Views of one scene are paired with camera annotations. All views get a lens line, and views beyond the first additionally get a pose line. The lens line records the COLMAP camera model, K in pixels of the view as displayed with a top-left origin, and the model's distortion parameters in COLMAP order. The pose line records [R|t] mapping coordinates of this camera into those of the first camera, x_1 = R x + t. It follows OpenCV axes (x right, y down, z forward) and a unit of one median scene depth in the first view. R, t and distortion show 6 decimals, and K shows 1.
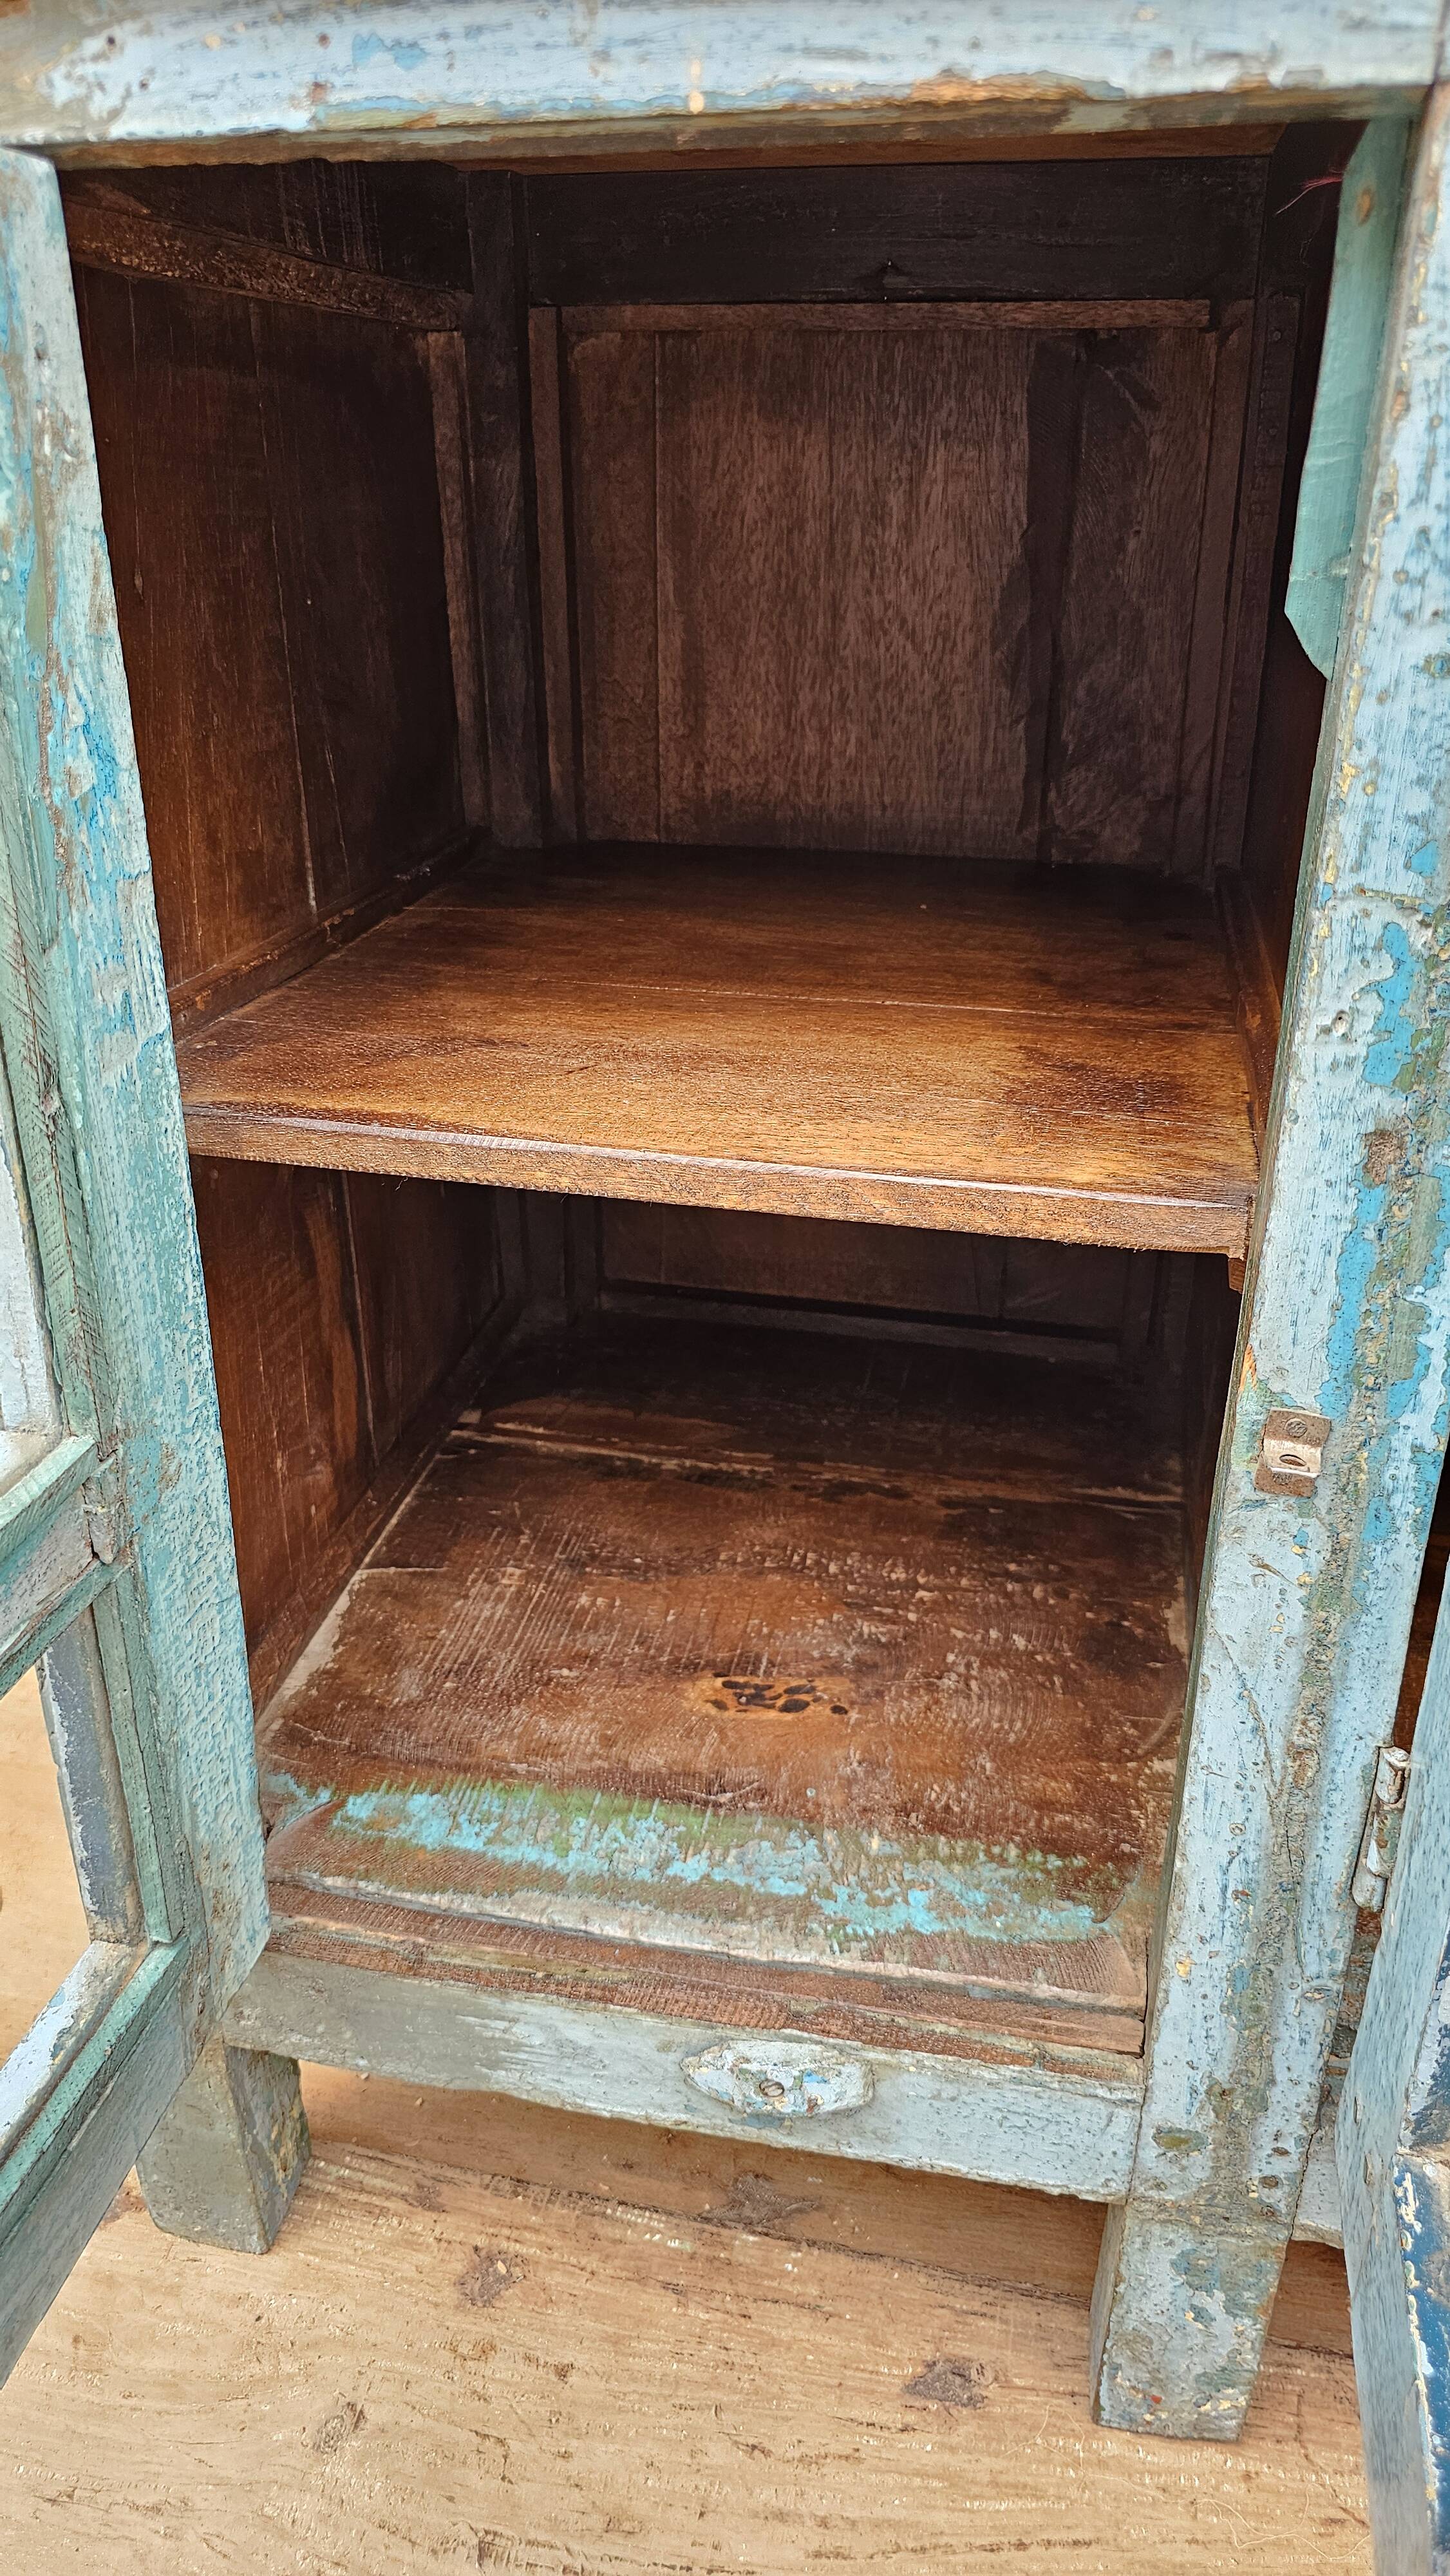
lens RADIAL K [[1809.6, 0, 722.9], [0, 1809.6, 1280.3], [0, 0, 1]] dist [0.006615, -0.011517]
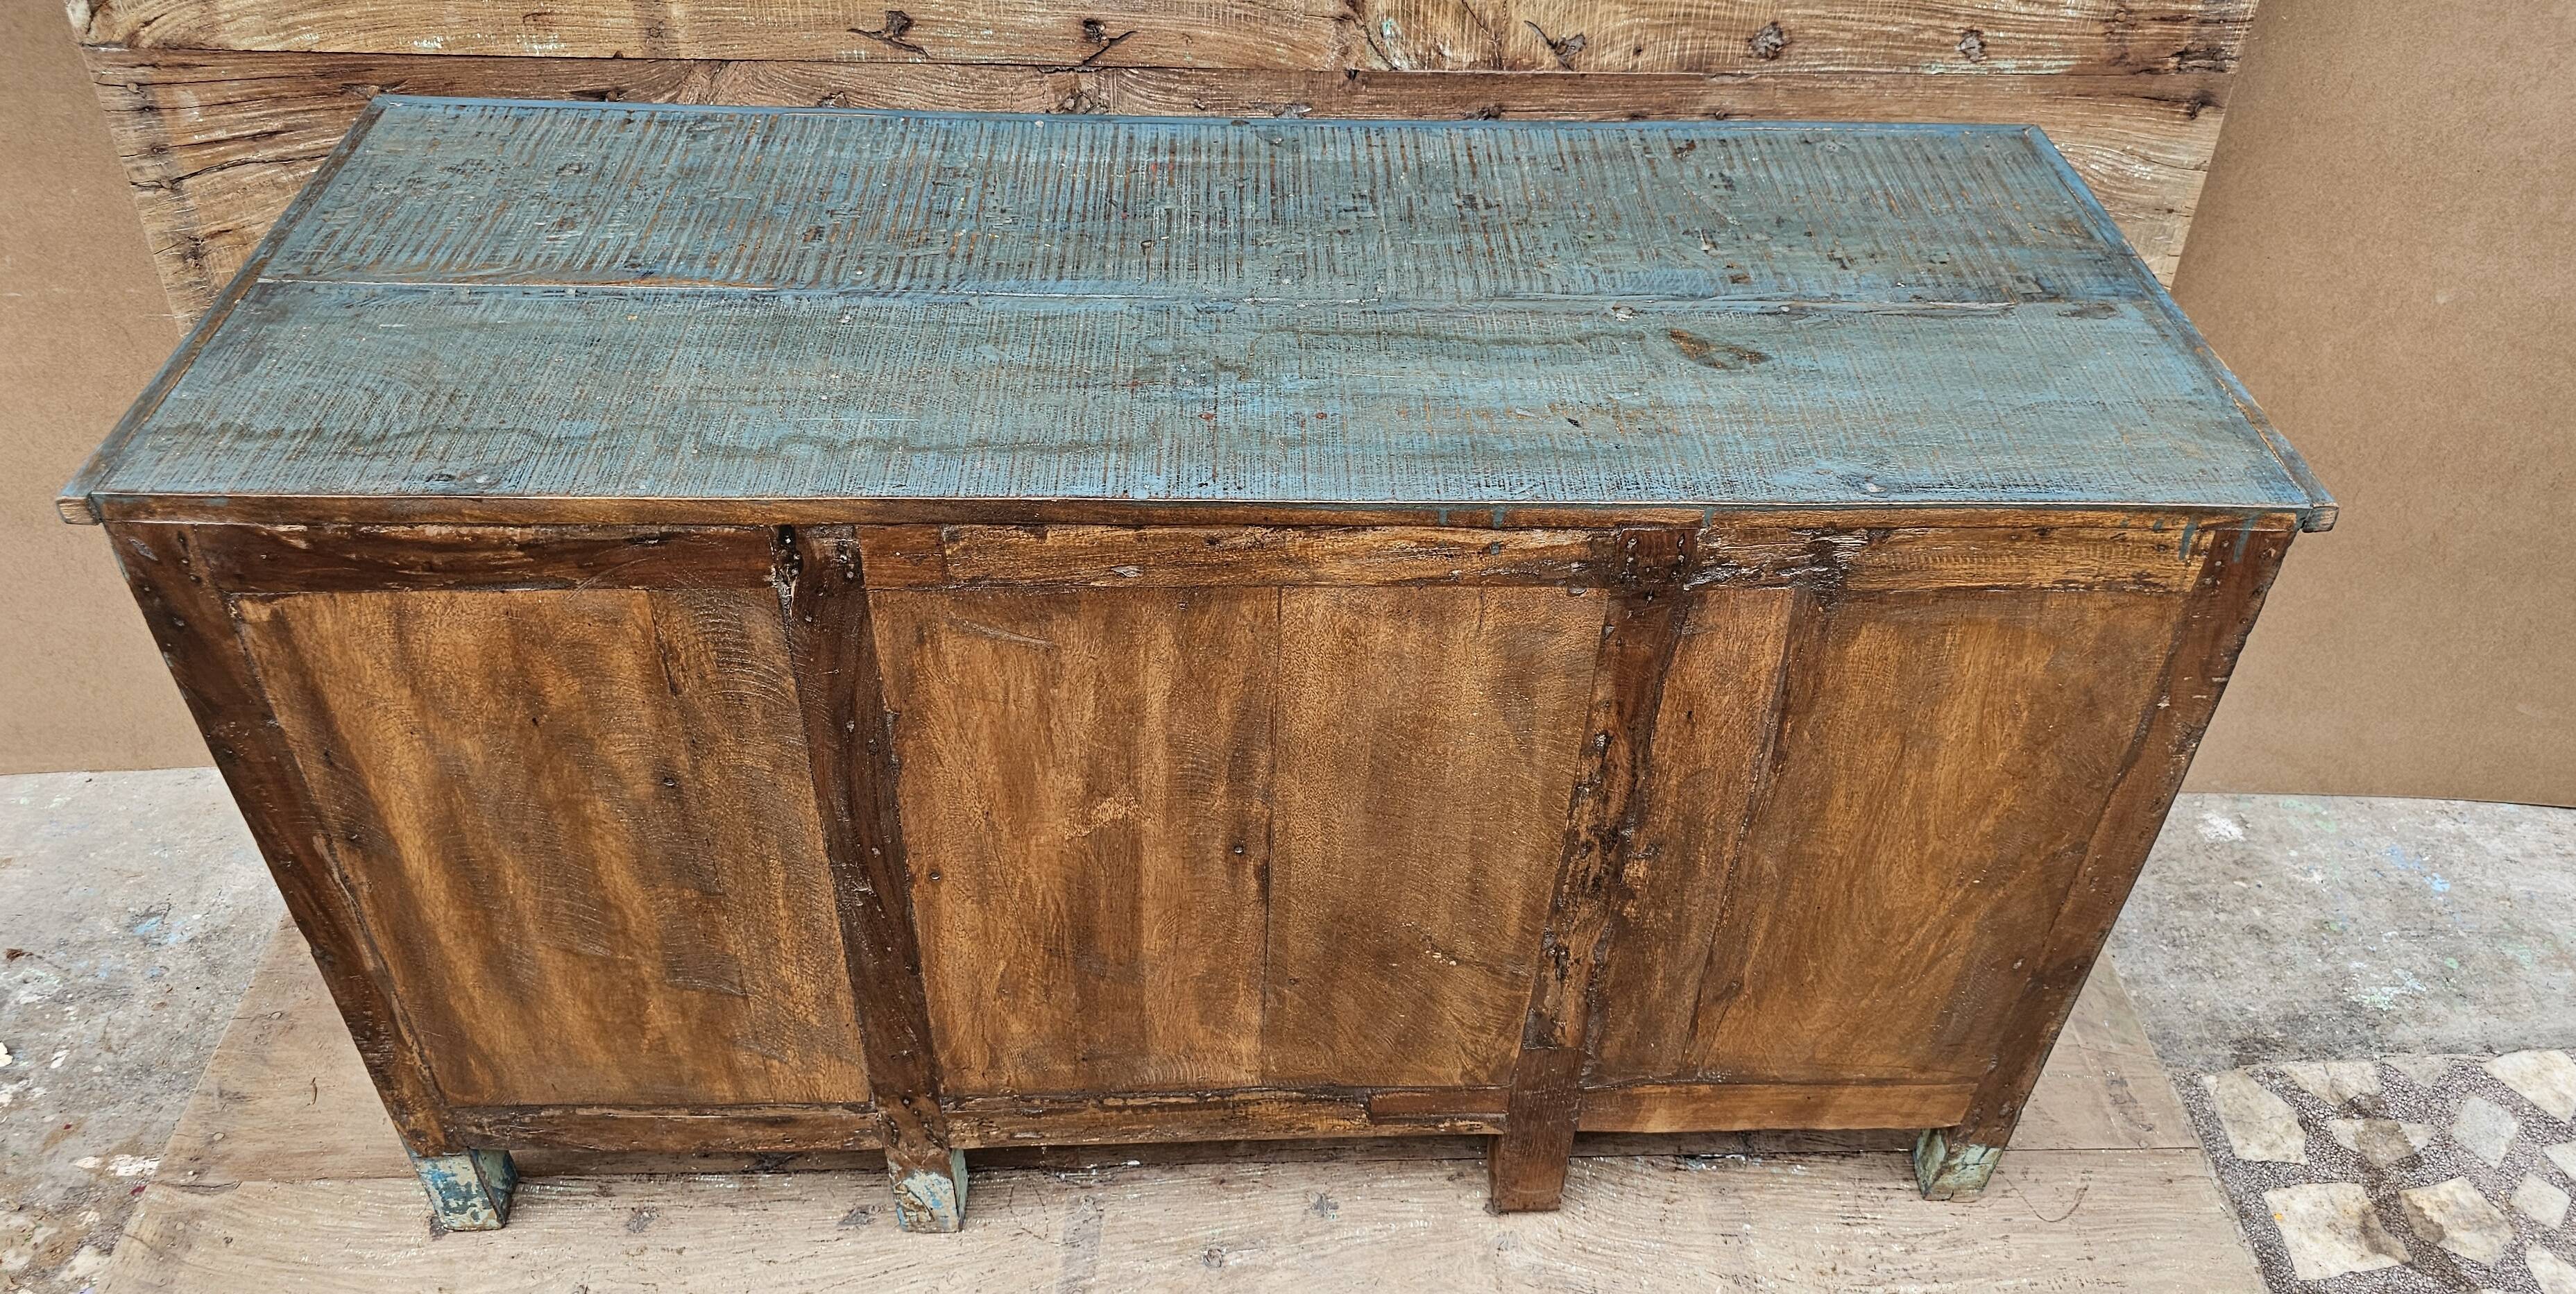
lens RADIAL K [[1874.5, 0, 1358.2], [0, 1874.5, 553.5], [0, 0, 1]] dist [0.053981, -0.052092]
pose [[0.963537, -0.135854, 0.230520, 0.321298], [0.078593, 0.967211, 0.241508, -0.792009], [-0.255772, -0.214584, 0.942621, -1.339069]]
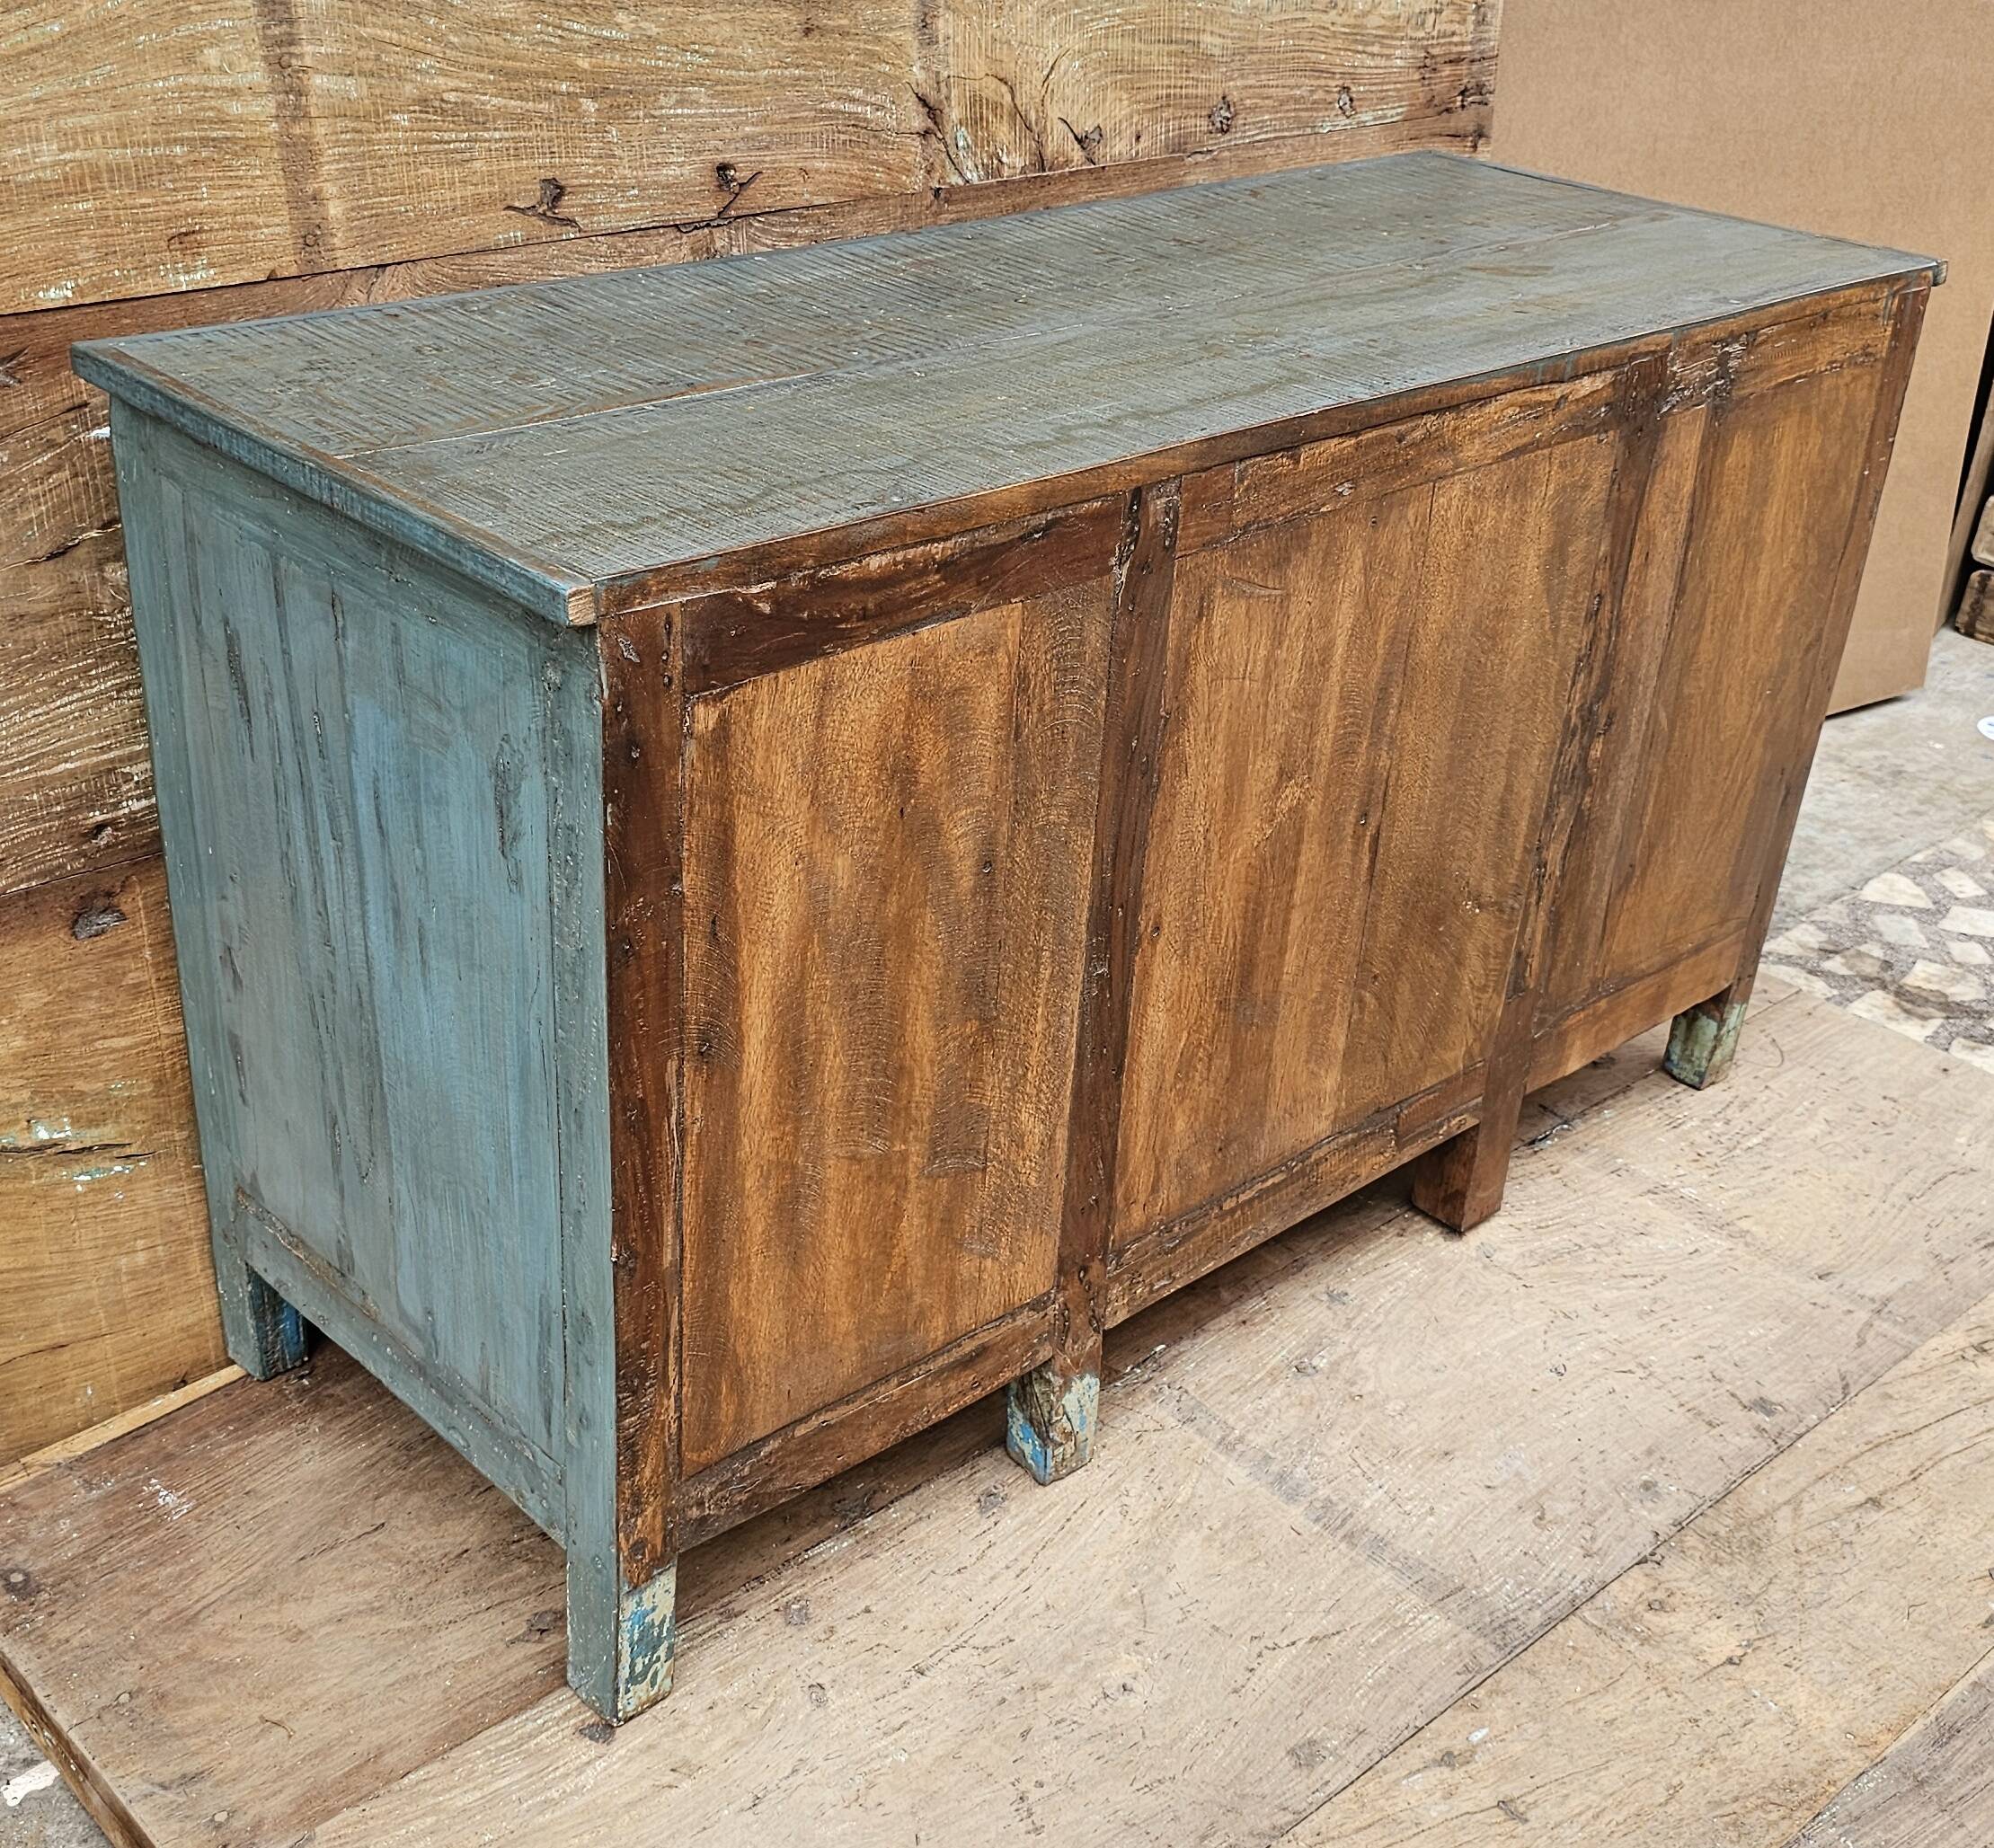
lens RADIAL K [[2414.8, 0, 1006.3], [0, 2414.8, 988.0], [0, 0, 1]] dist [0.052269, 0.000000]
pose [[0.566957, -0.381549, 0.730055, -1.710435], [0.312035, 0.919691, 0.238334, -0.574904], [-0.762361, 0.092678, 0.640481, -0.819770]]
